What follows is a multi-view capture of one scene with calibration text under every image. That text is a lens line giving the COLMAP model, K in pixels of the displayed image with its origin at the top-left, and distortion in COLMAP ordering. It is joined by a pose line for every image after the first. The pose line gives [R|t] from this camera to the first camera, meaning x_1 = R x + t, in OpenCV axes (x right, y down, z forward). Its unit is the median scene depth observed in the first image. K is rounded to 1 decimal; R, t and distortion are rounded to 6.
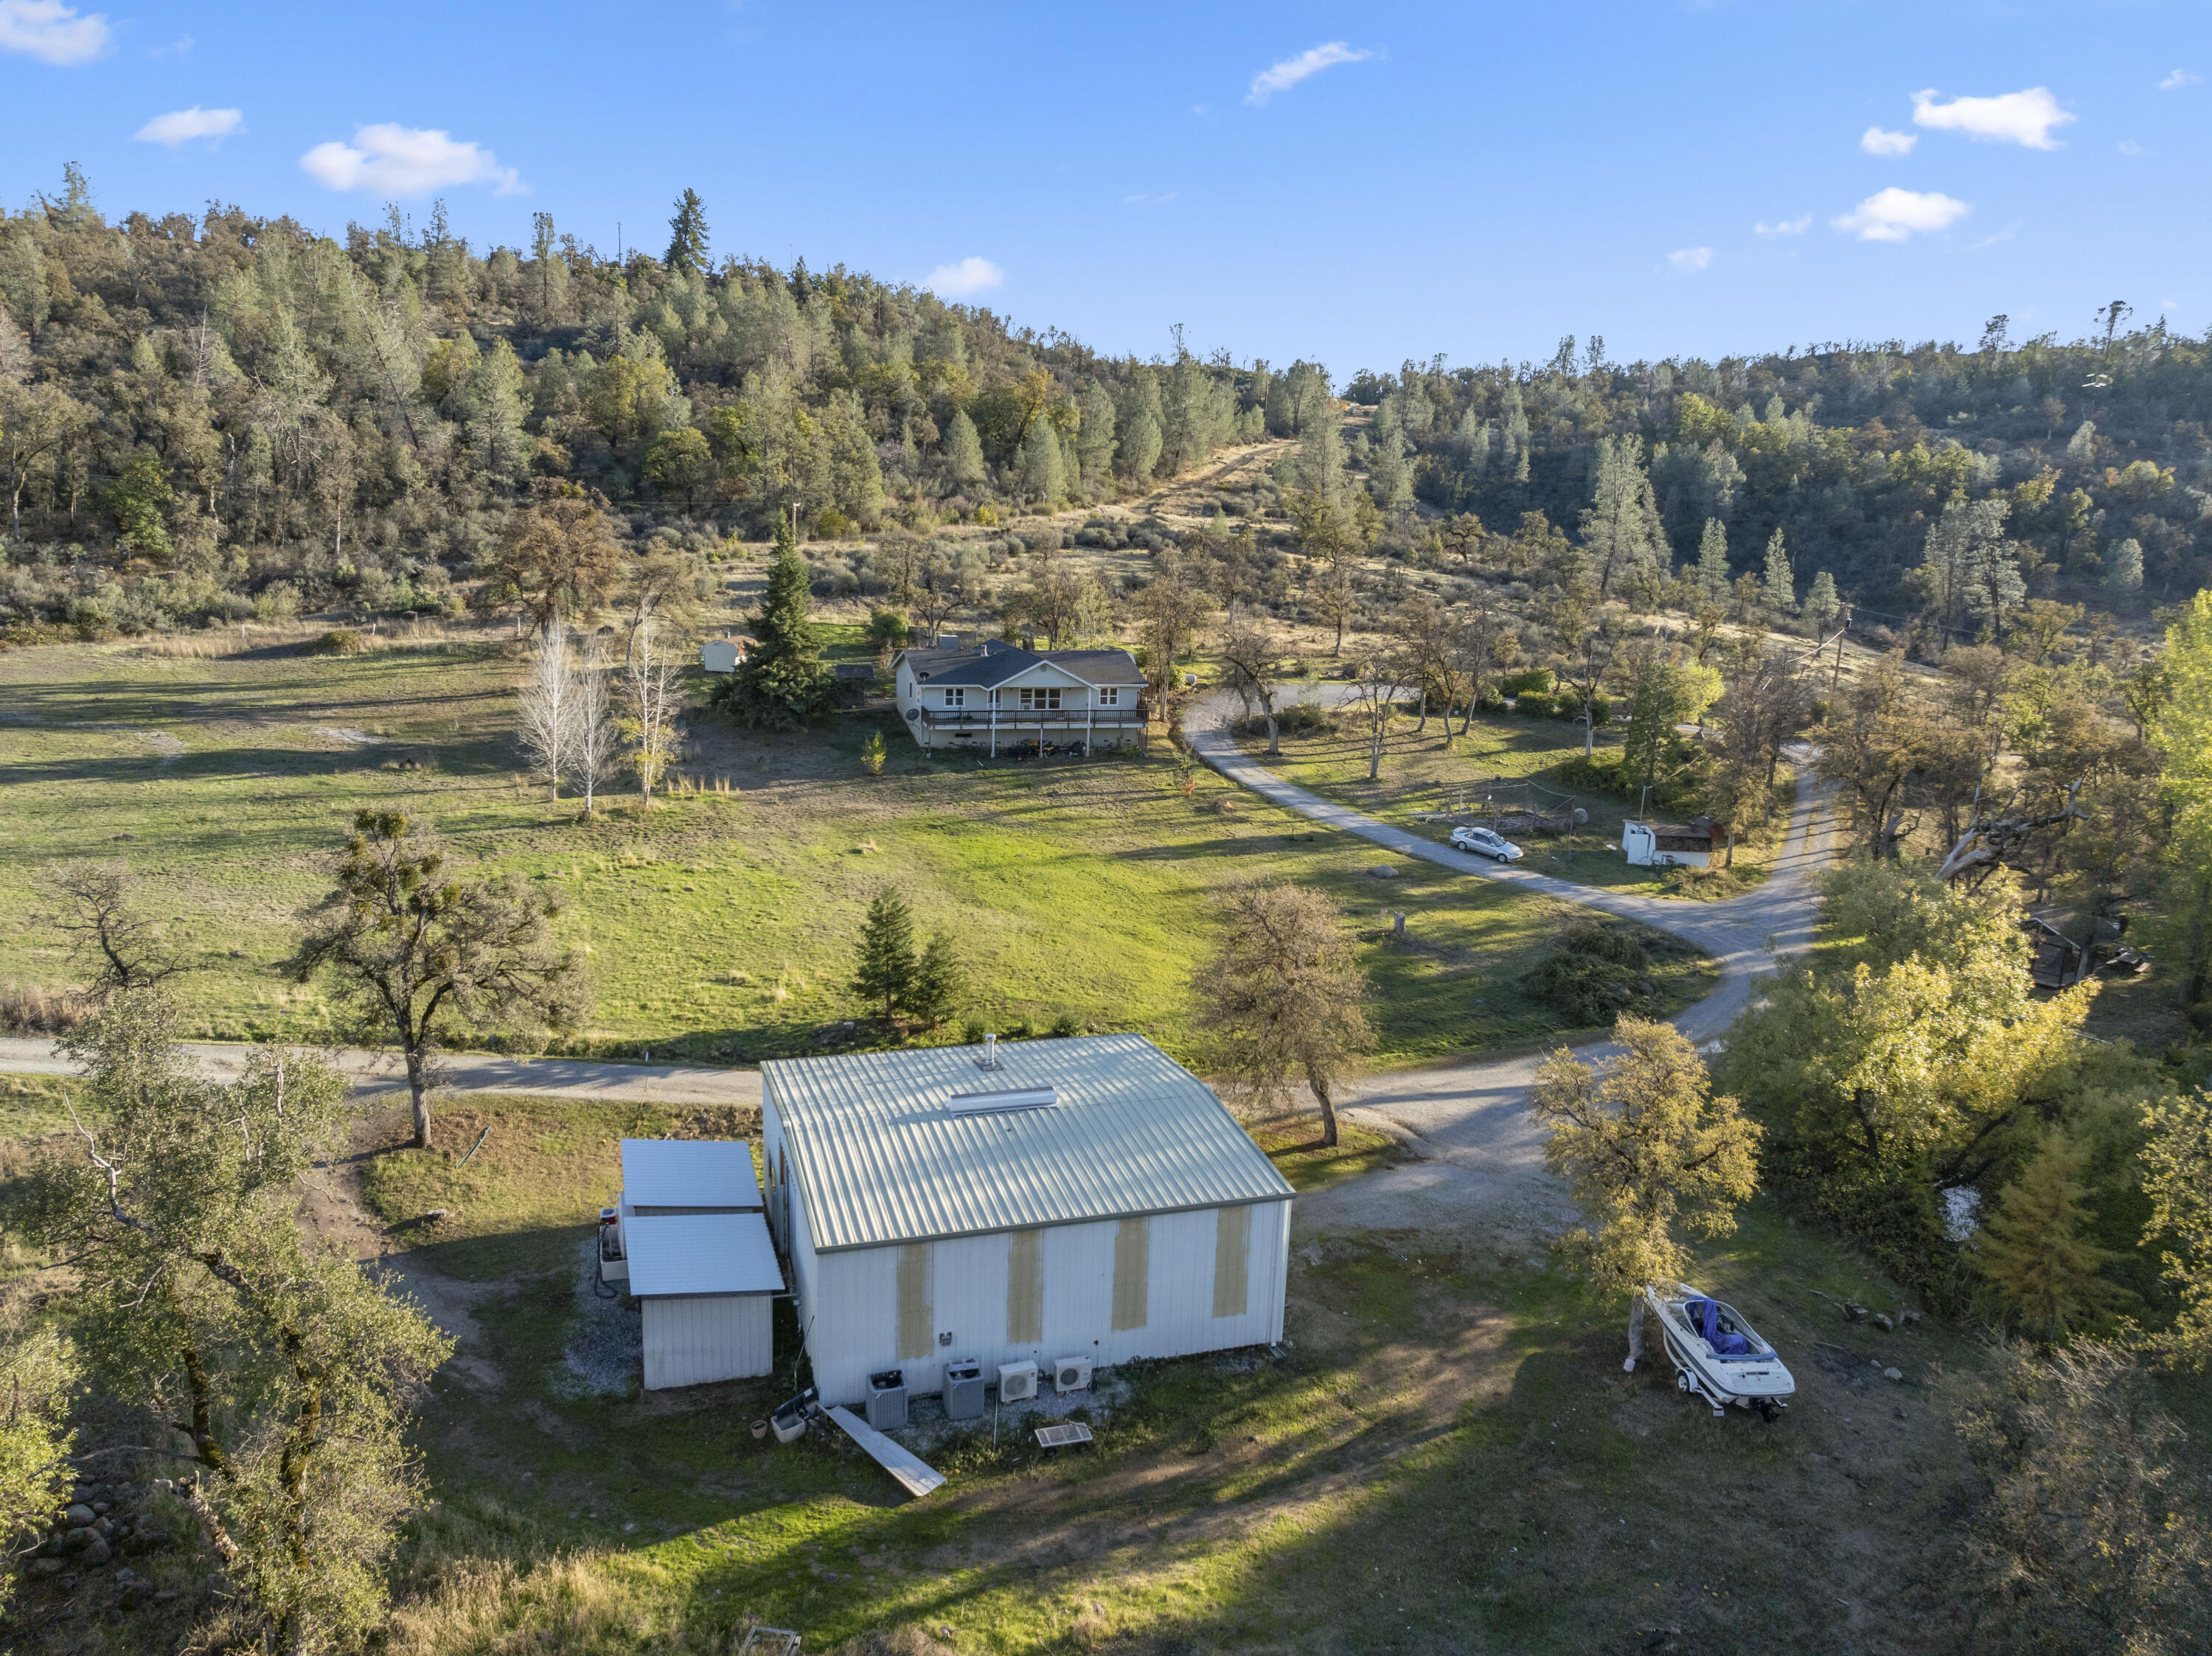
lens RADIAL K [[1560.4, 0, 1105.7], [0, 1560.4, 822.9], [0, 0, 1]] dist [-0.036761, 0.004268]
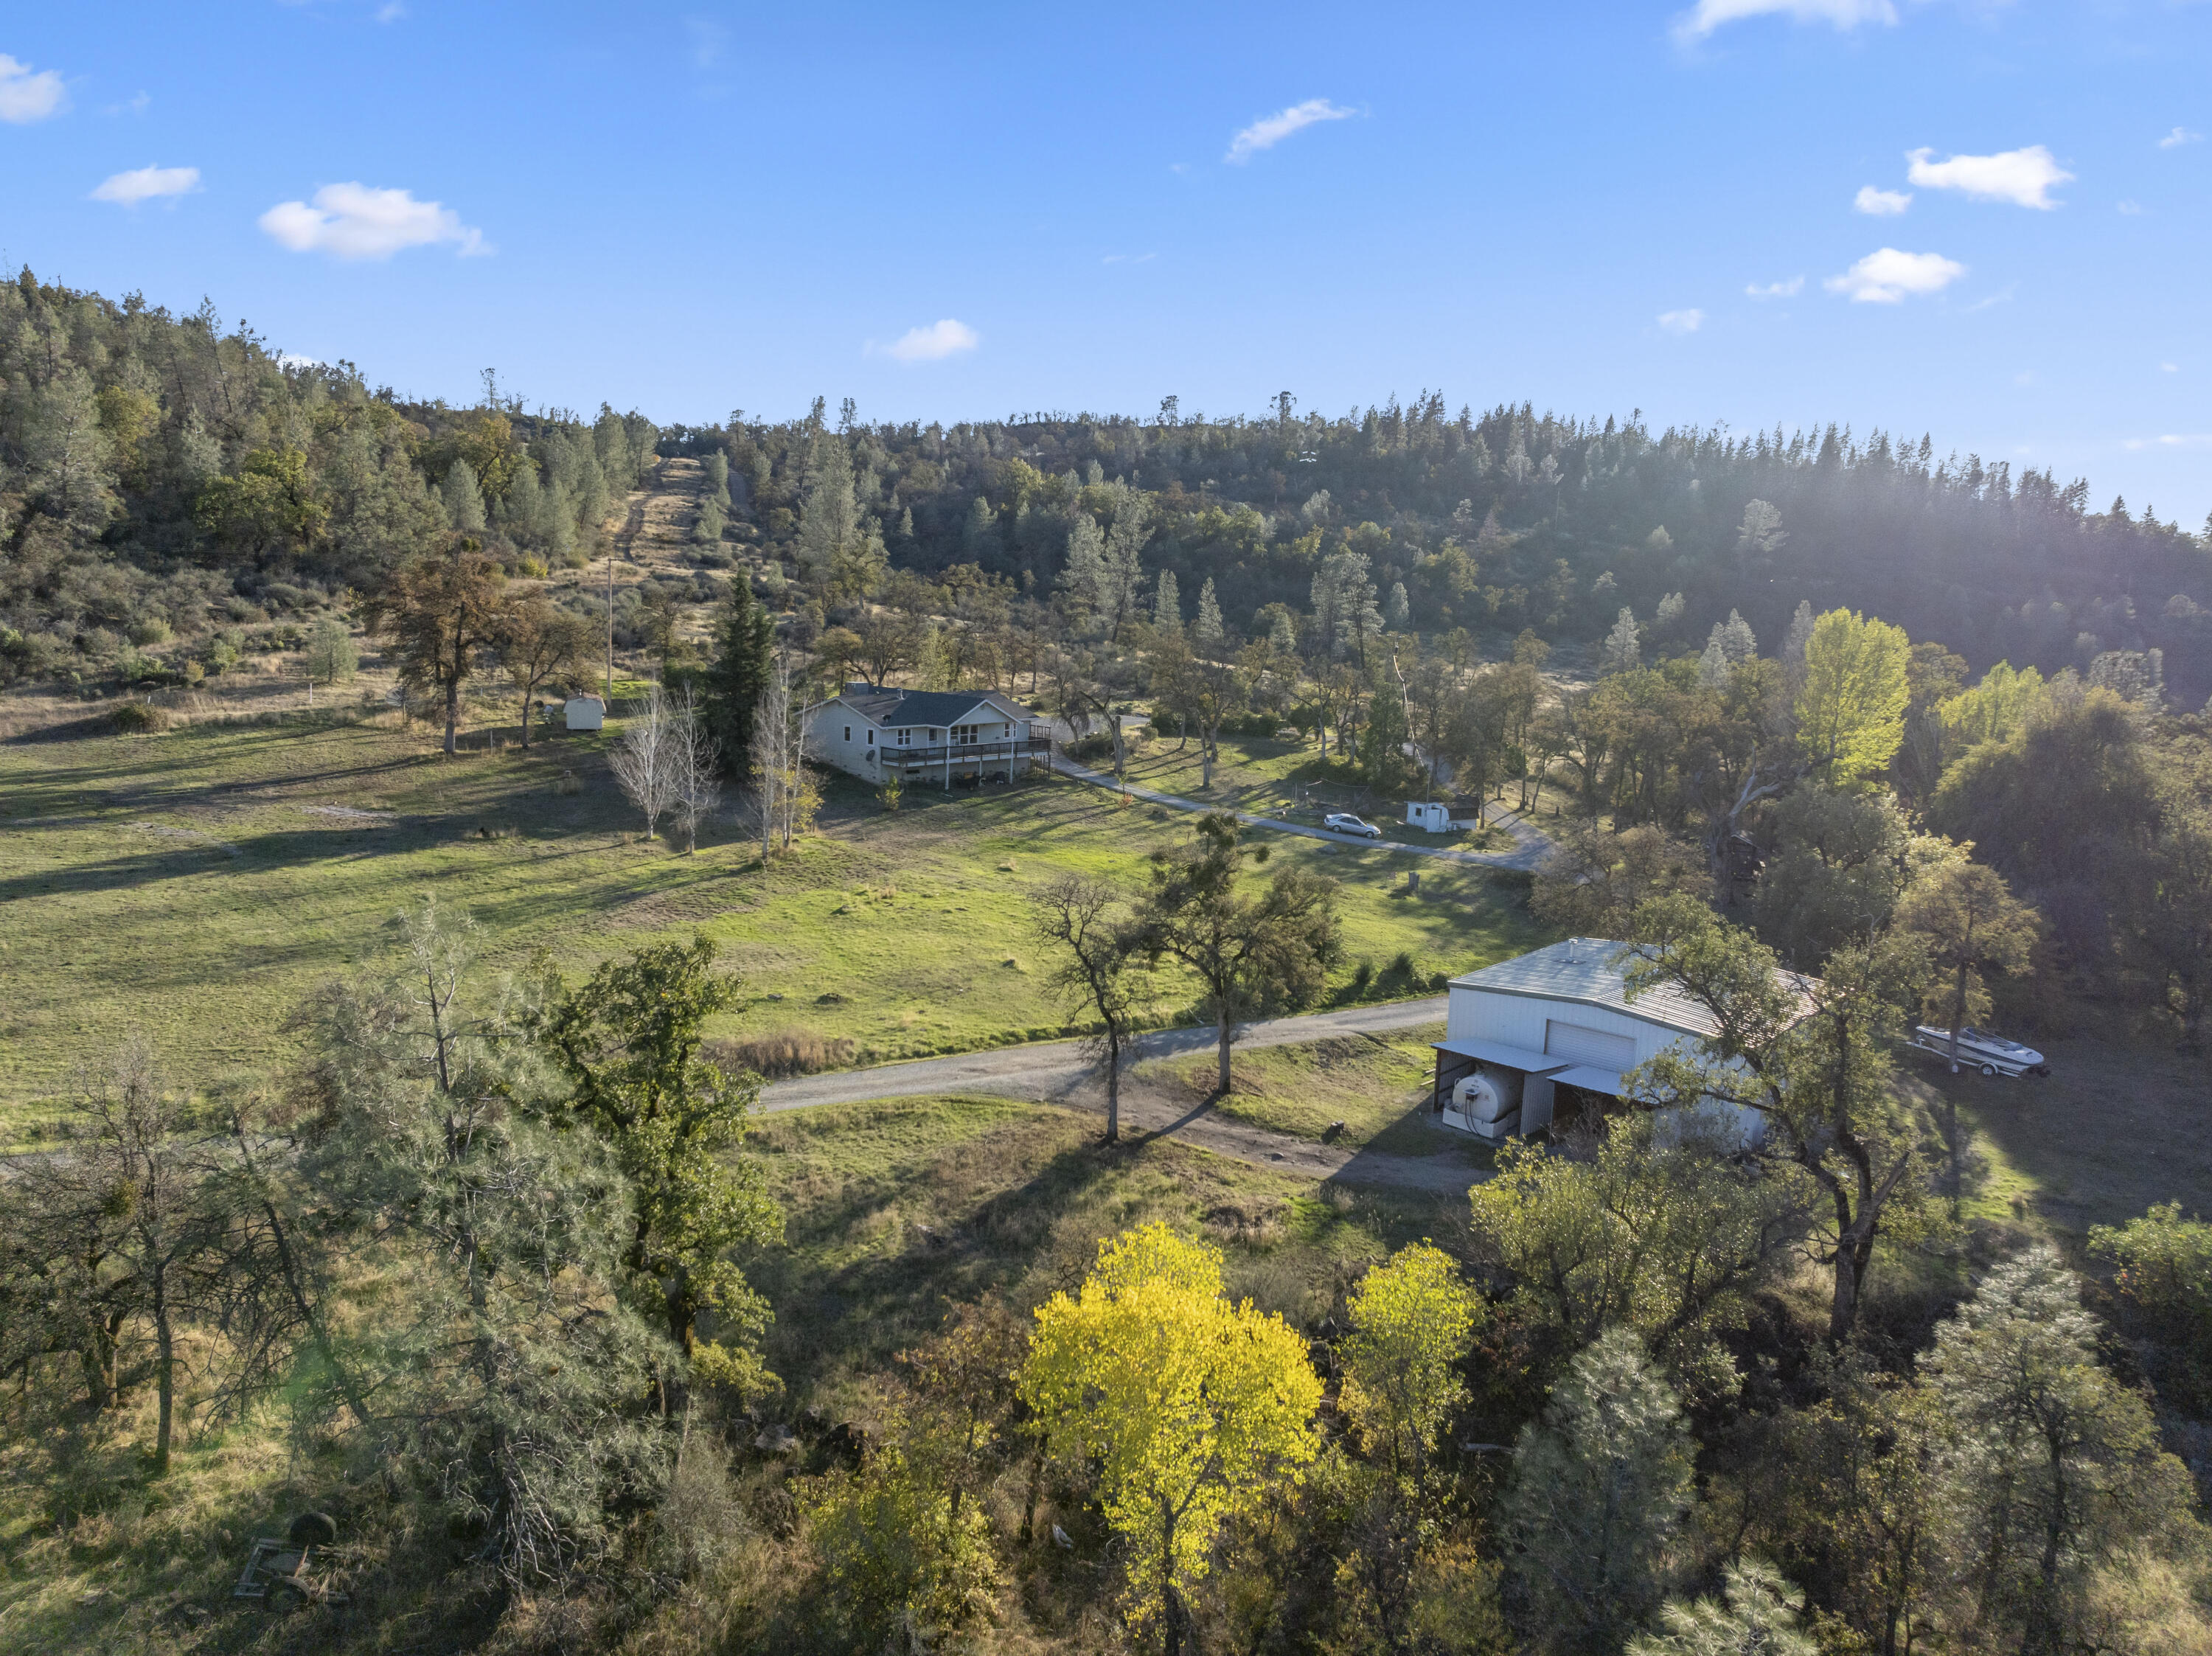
lens RADIAL K [[1560.4, 0, 1110.2], [0, 1560.4, 832.0], [0, 0, 1]] dist [-0.036761, 0.004268]
pose [[0.860124, -0.084968, 0.502959, -0.264065], [0.097570, 0.995228, 0.001273, -0.000980], [-0.500667, 0.047978, 0.864310, -0.005560]]
